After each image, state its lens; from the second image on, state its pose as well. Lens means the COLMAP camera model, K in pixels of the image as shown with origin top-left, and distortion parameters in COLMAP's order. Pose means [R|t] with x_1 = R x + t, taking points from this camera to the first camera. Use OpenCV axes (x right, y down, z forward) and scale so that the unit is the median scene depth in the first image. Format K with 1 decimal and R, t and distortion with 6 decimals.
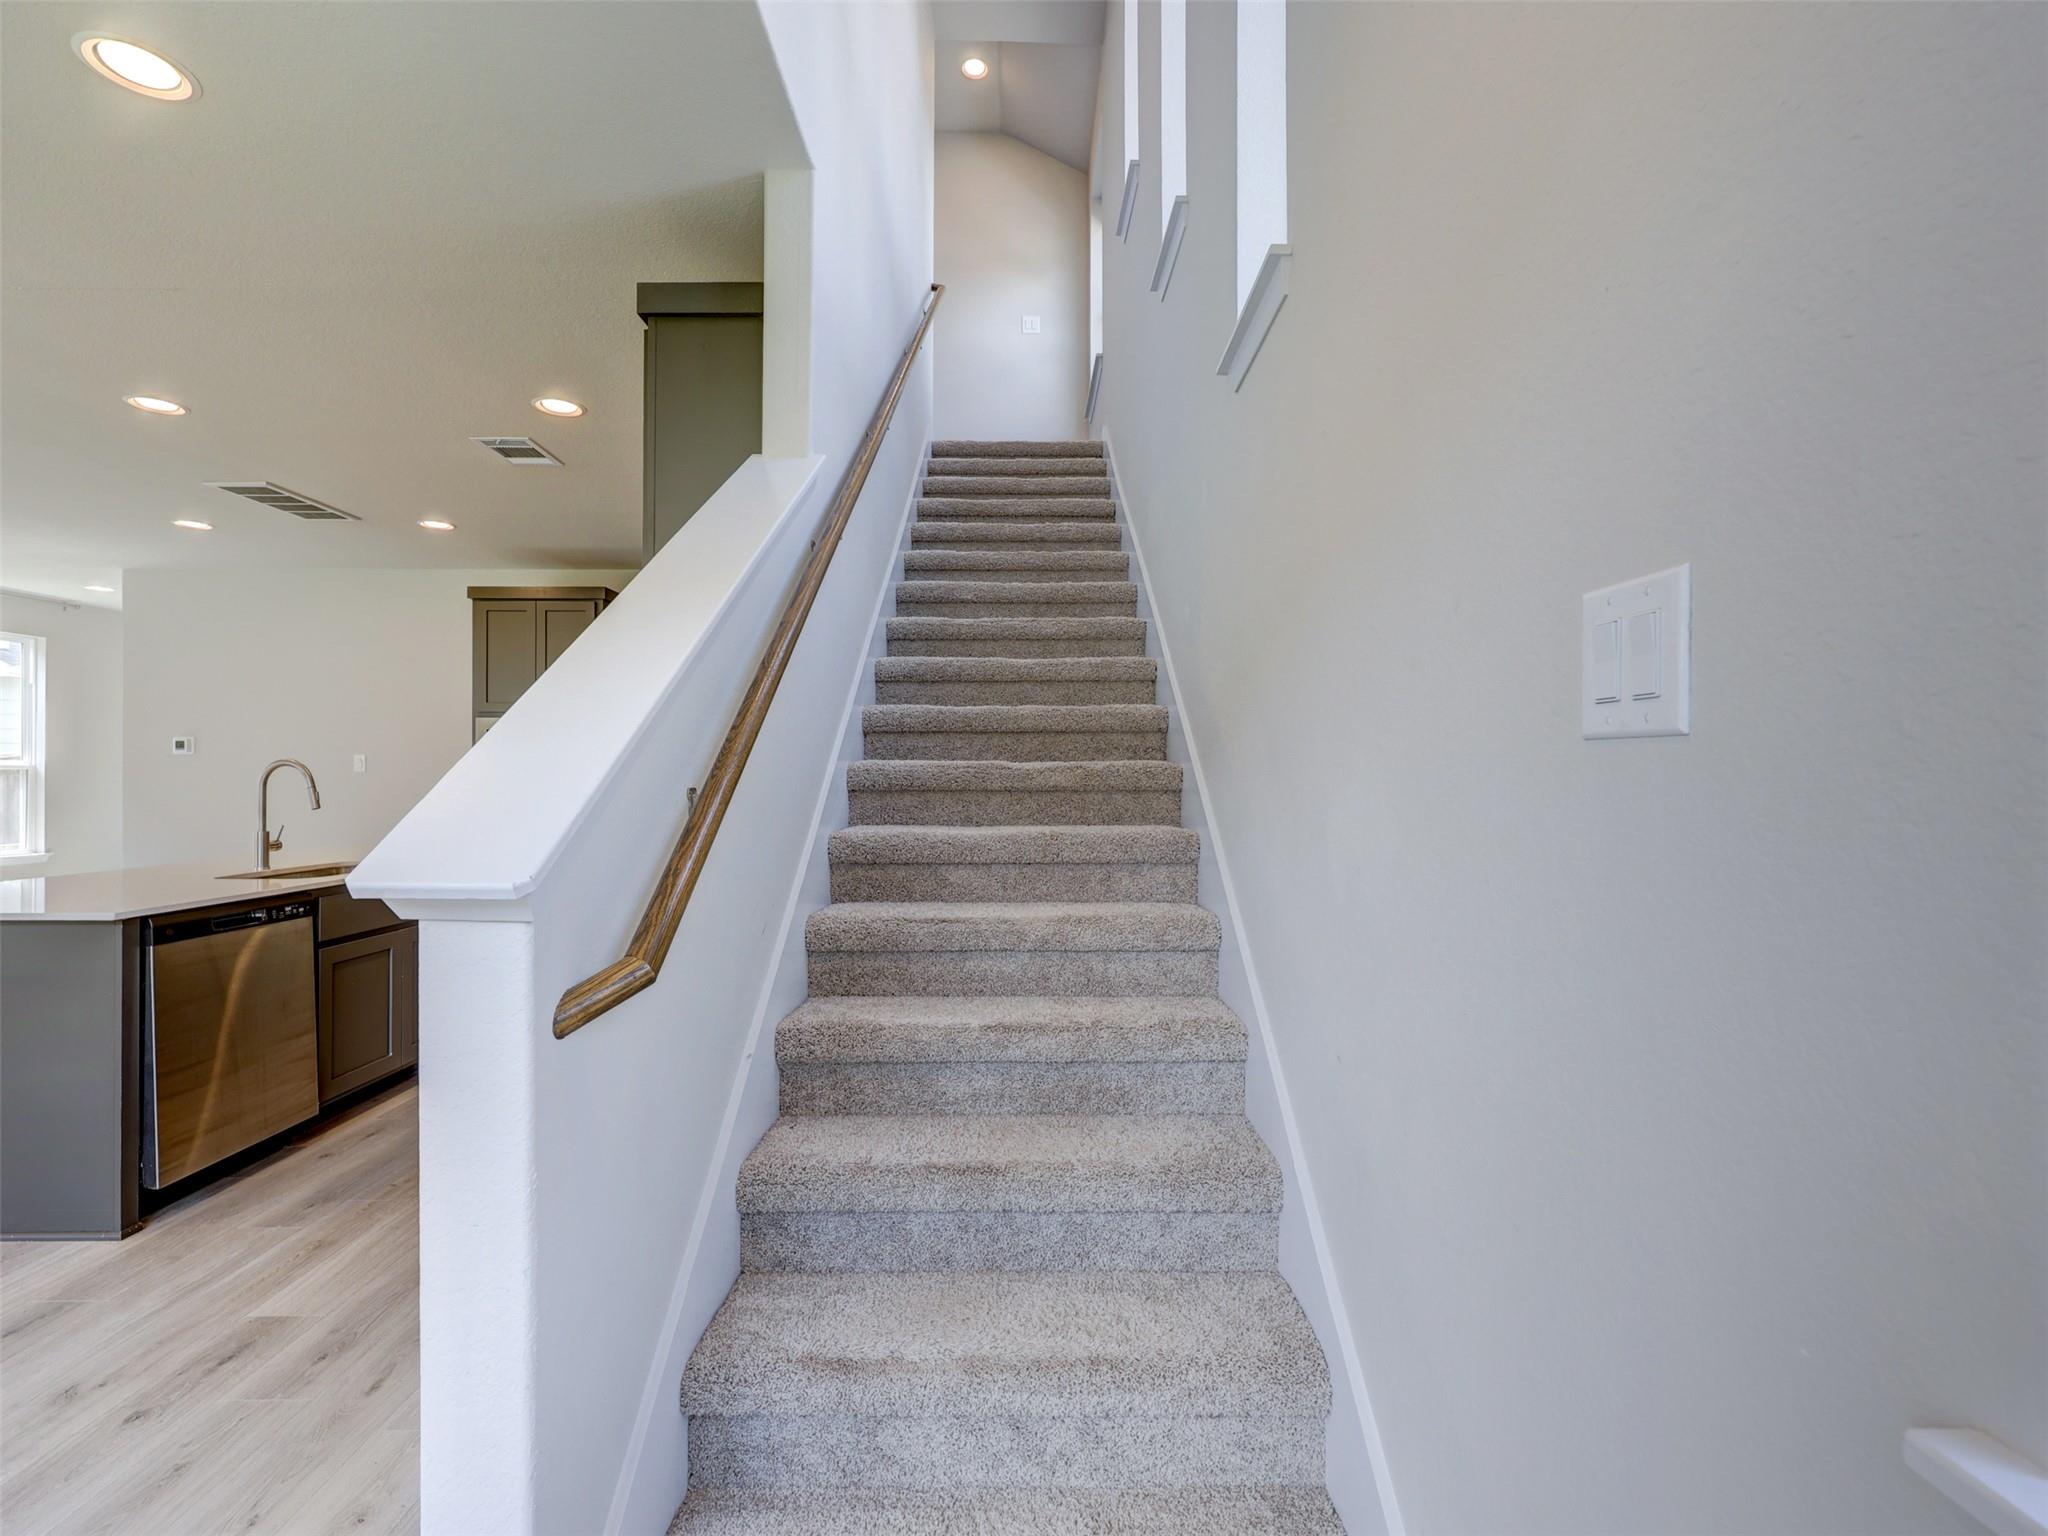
lens RADIAL K [[930.0, 0, 1021.8], [0, 930.0, 774.0], [0, 0, 1]] dist [-0.000568, -0.000191]
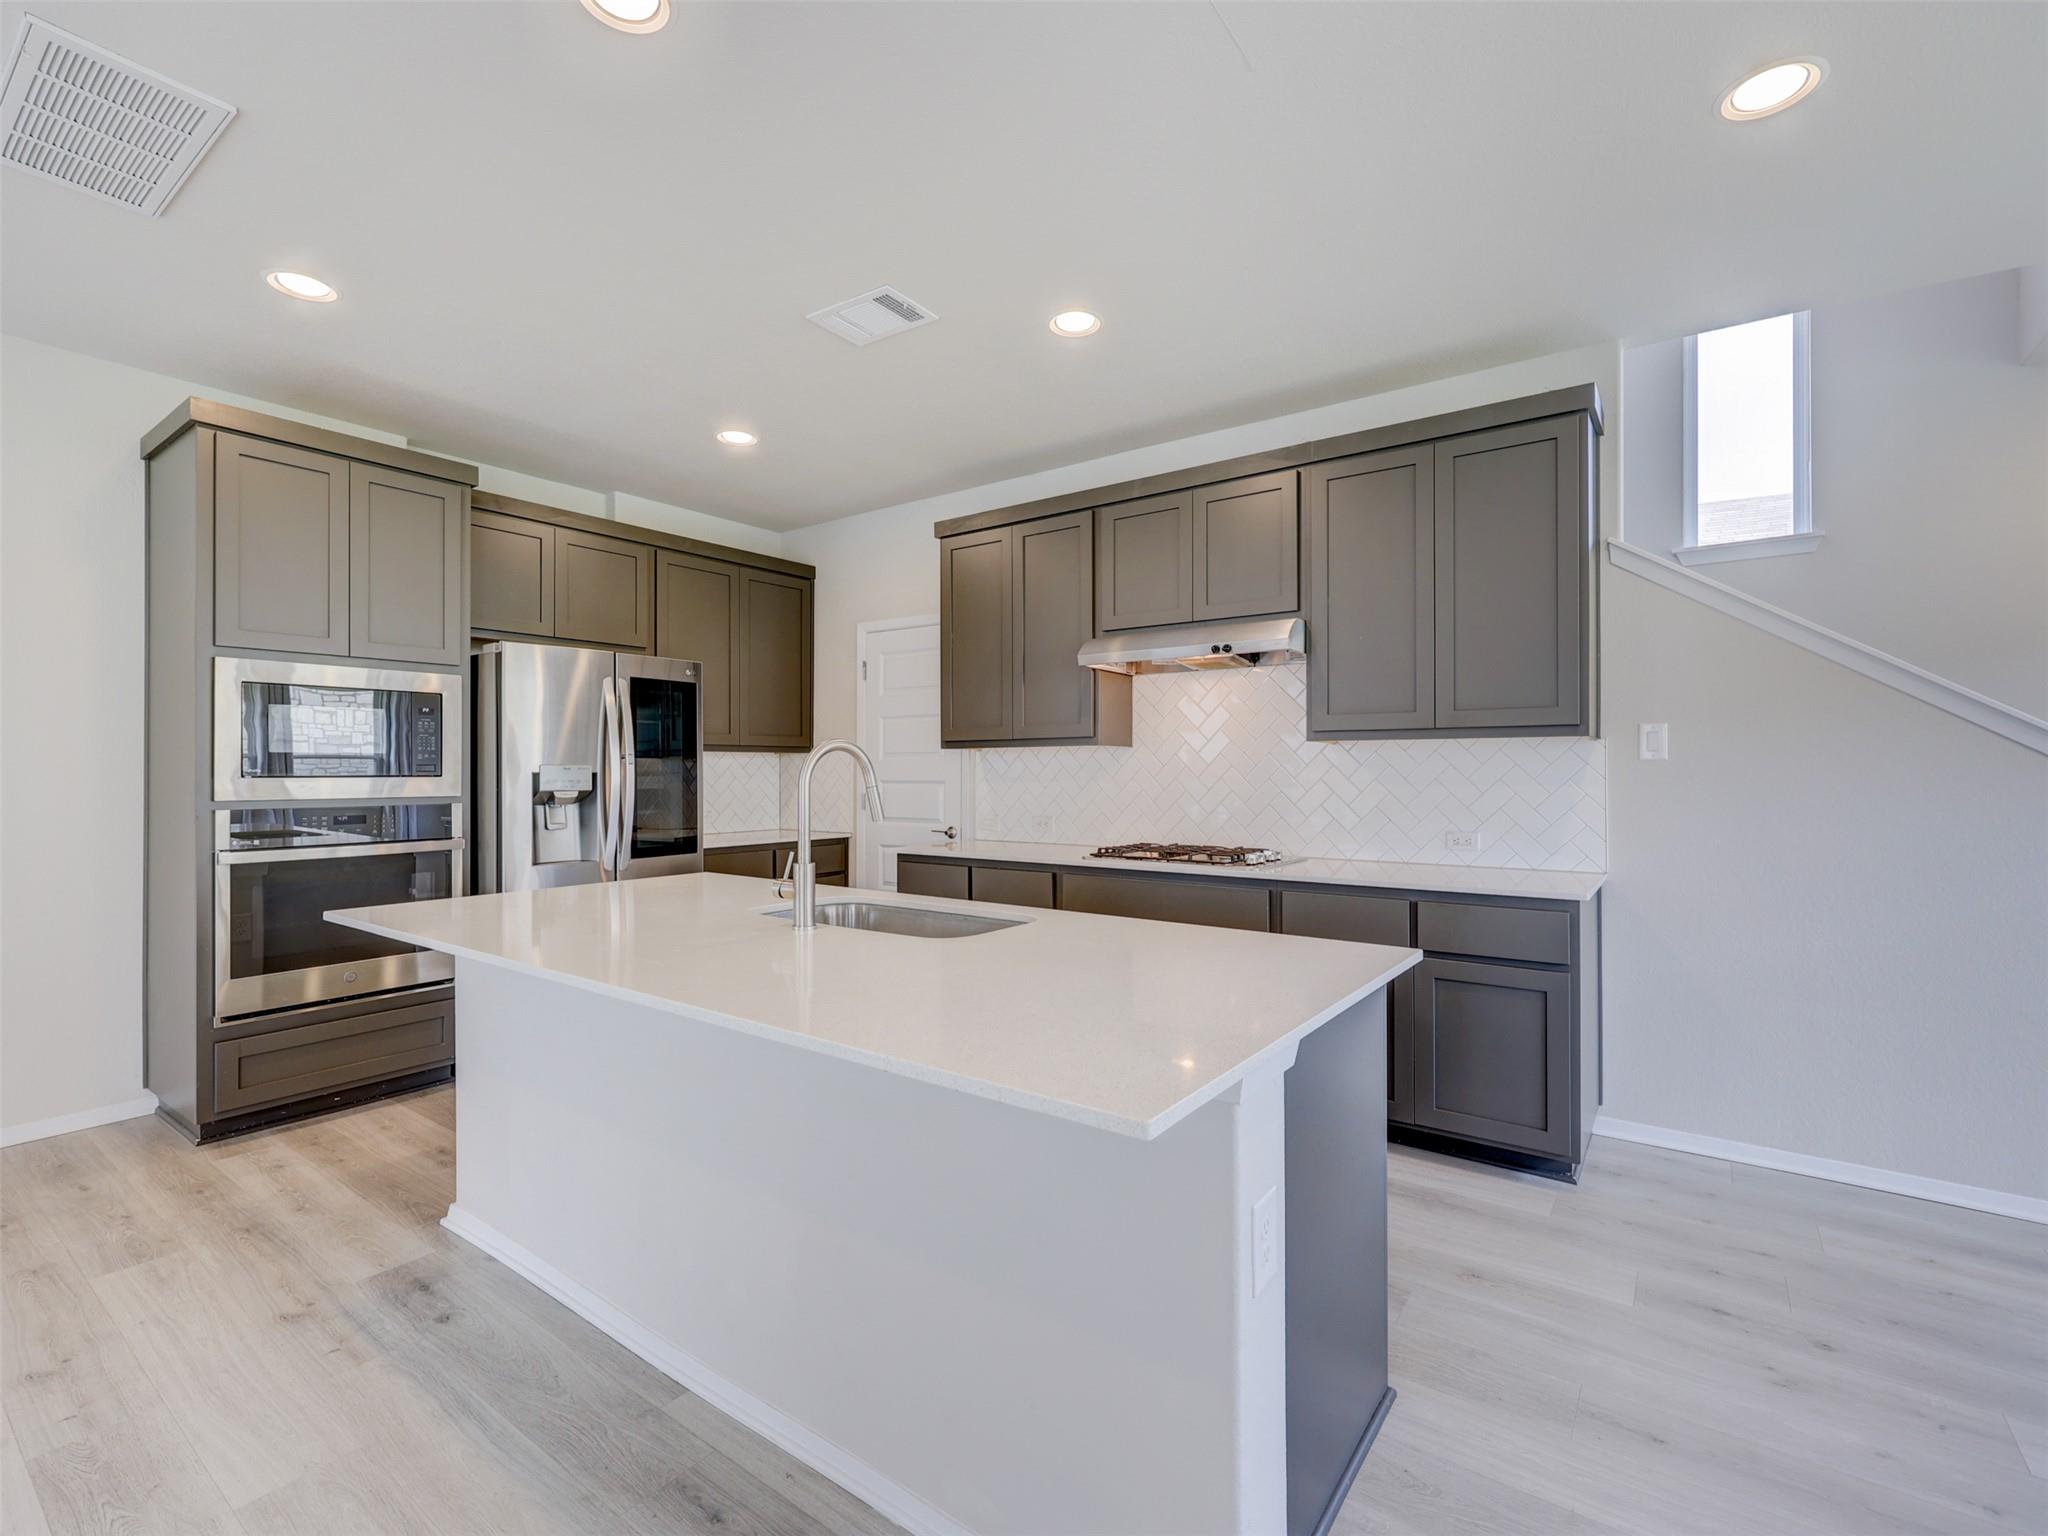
lens RADIAL K [[923.8, 0, 1027.8], [0, 923.8, 766.5], [0, 0, 1]] dist [-0.000284, -0.000076]
pose [[0.596323, 0.001453, 0.802743, -1.197521], [0.000597, 0.999997, -0.002254, 0.002943], [-0.802744, 0.001824, 0.596321, 0.550593]]
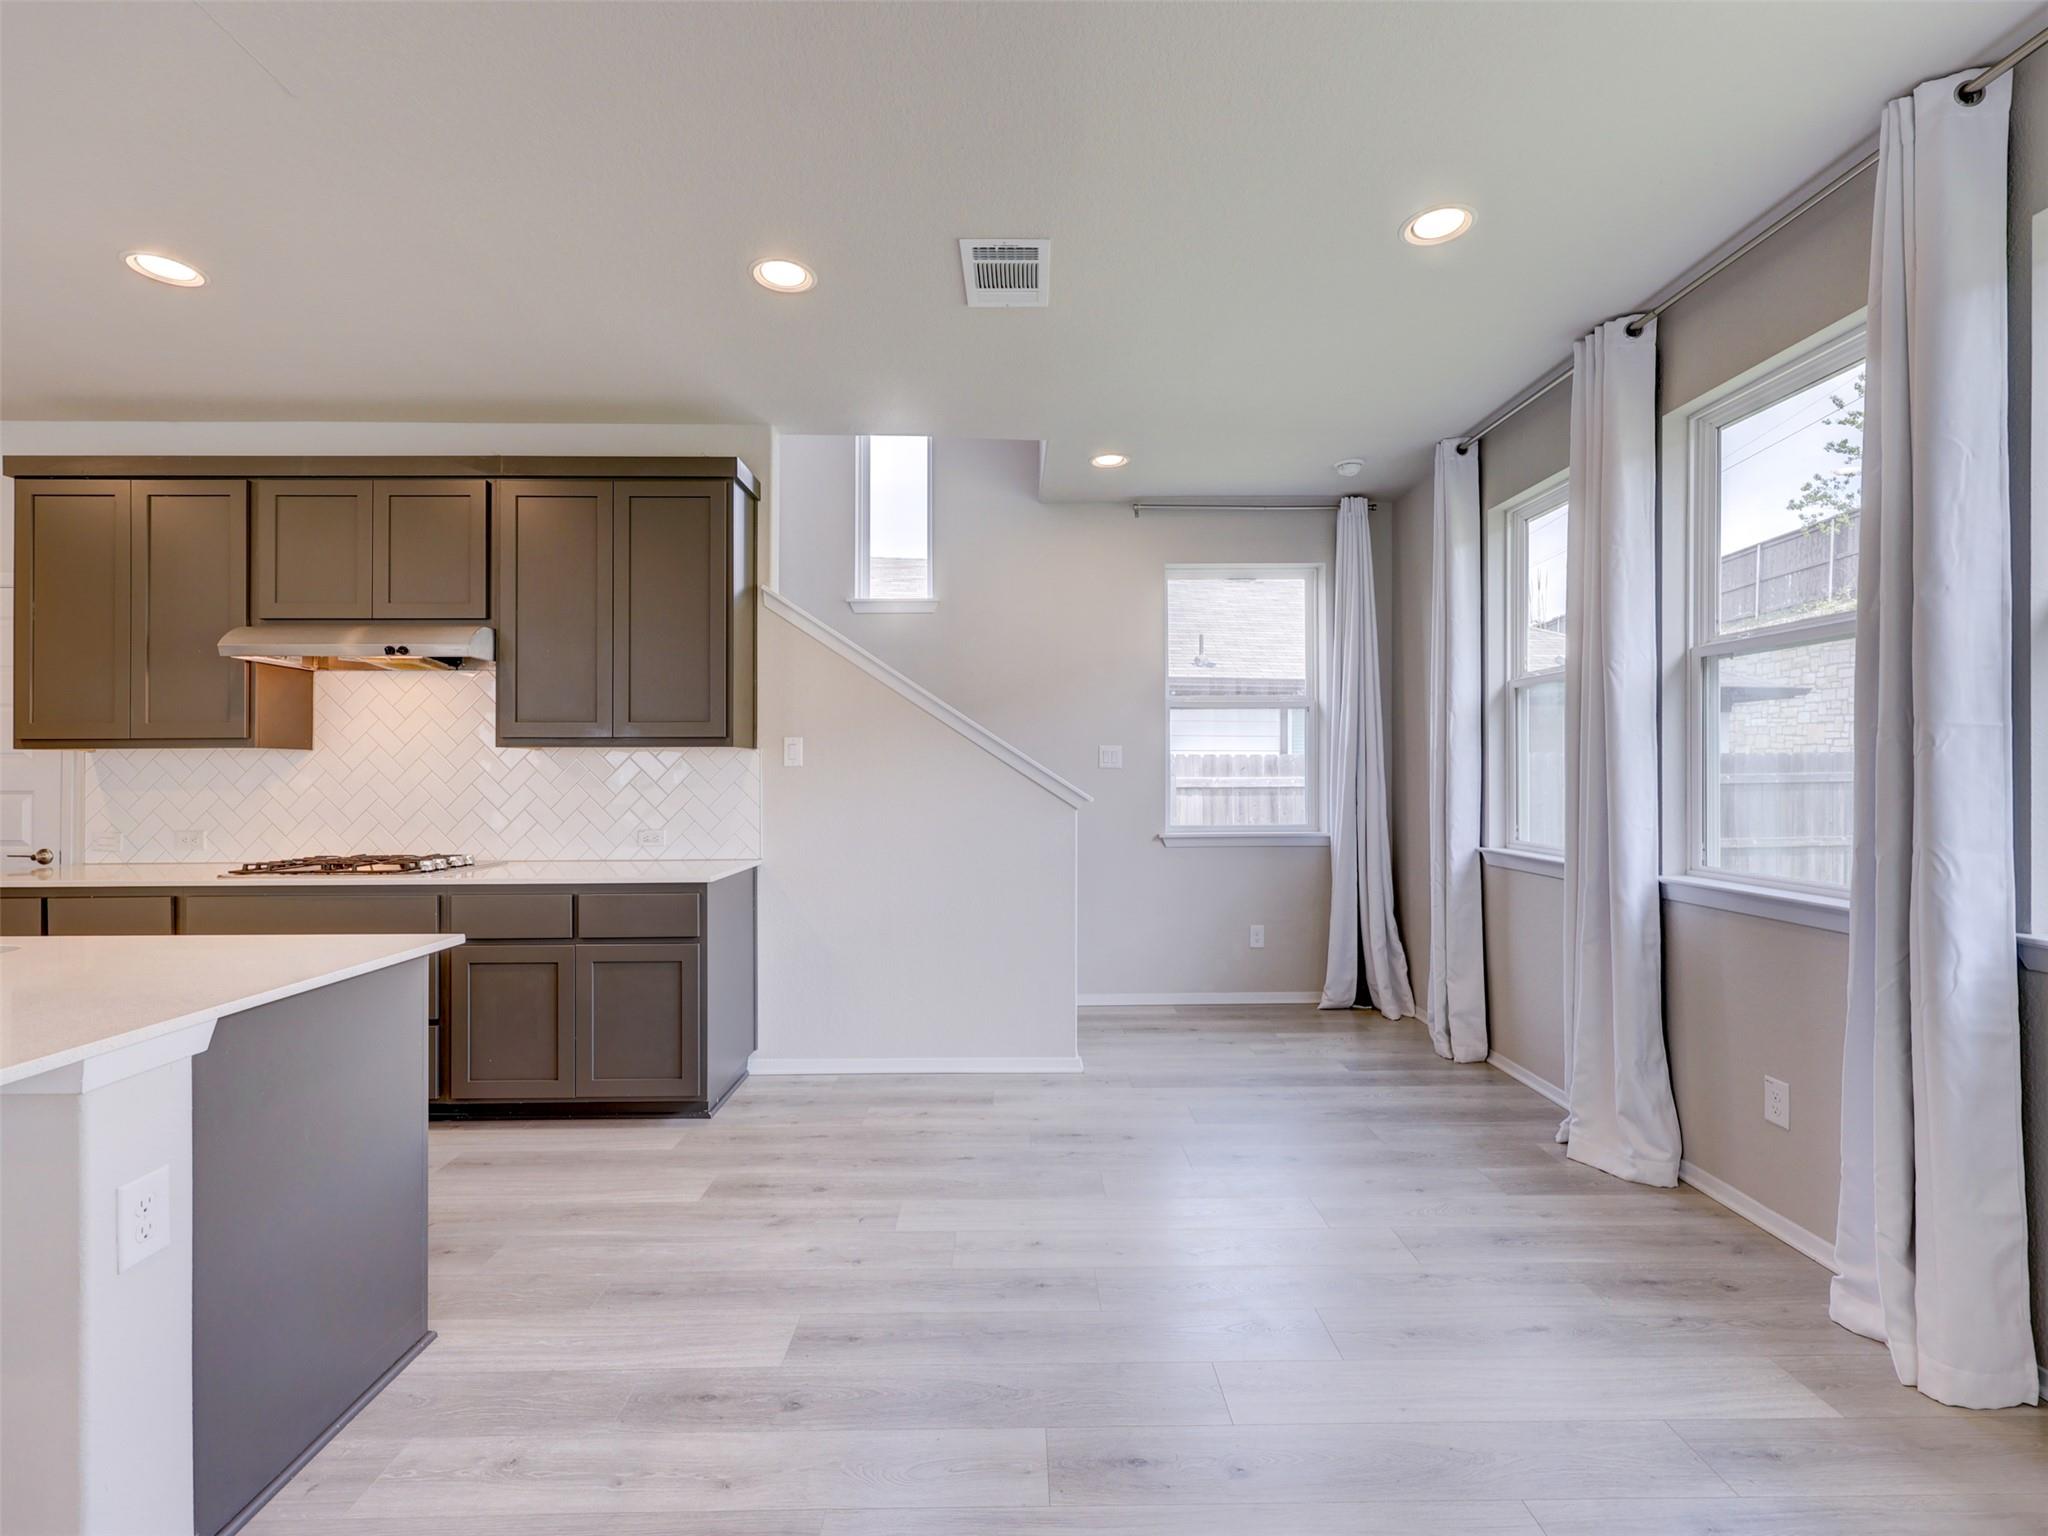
lens RADIAL K [[921.5, 0, 1024.0], [0, 921.5, 768.0], [0, 0, 1]] dist [-0.000037, 0.000354]
pose [[-0.006196, 0.004585, 0.999970, -1.238057], [0.001634, 0.999988, -0.004575, 0.002180], [-0.999979, 0.001605, -0.006203, 0.335022]]
